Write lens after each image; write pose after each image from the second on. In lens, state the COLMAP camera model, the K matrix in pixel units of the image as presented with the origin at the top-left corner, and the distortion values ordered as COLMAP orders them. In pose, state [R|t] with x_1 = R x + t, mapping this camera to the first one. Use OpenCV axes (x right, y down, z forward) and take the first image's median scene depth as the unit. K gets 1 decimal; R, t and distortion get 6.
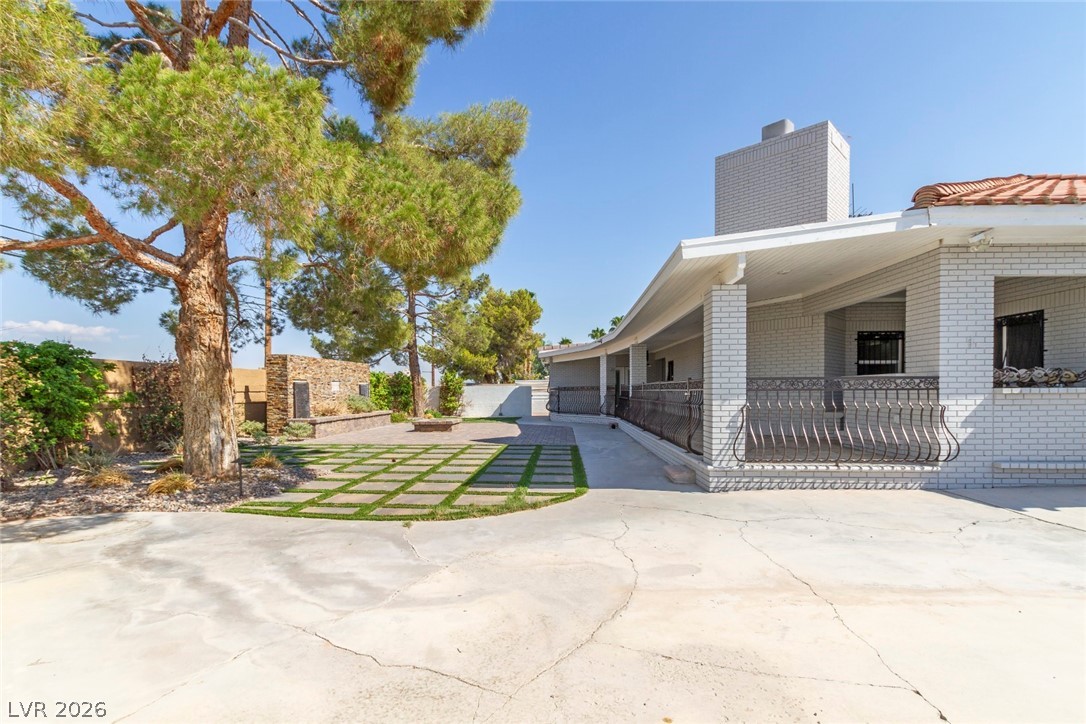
lens RADIAL K [[513.8, 0, 544.3], [0, 513.8, 398.3], [0, 0, 1]] dist [0.002105, 0.000134]
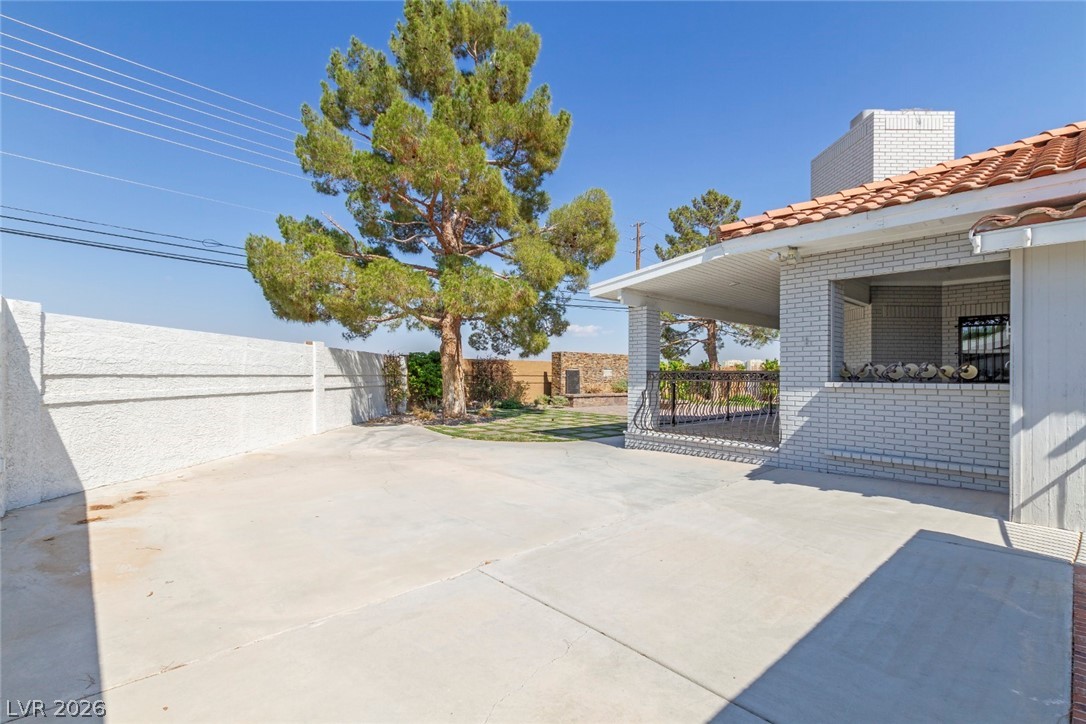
lens RADIAL K [[502.8, 0, 545.2], [0, 502.8, 371.4], [0, 0, 1]] dist [0.001457, -0.000141]
pose [[0.698125, 0.007461, -0.715937, 1.184543], [-0.023855, 0.999633, -0.012844, -0.013681], [0.715579, 0.026045, 0.698046, -0.177143]]
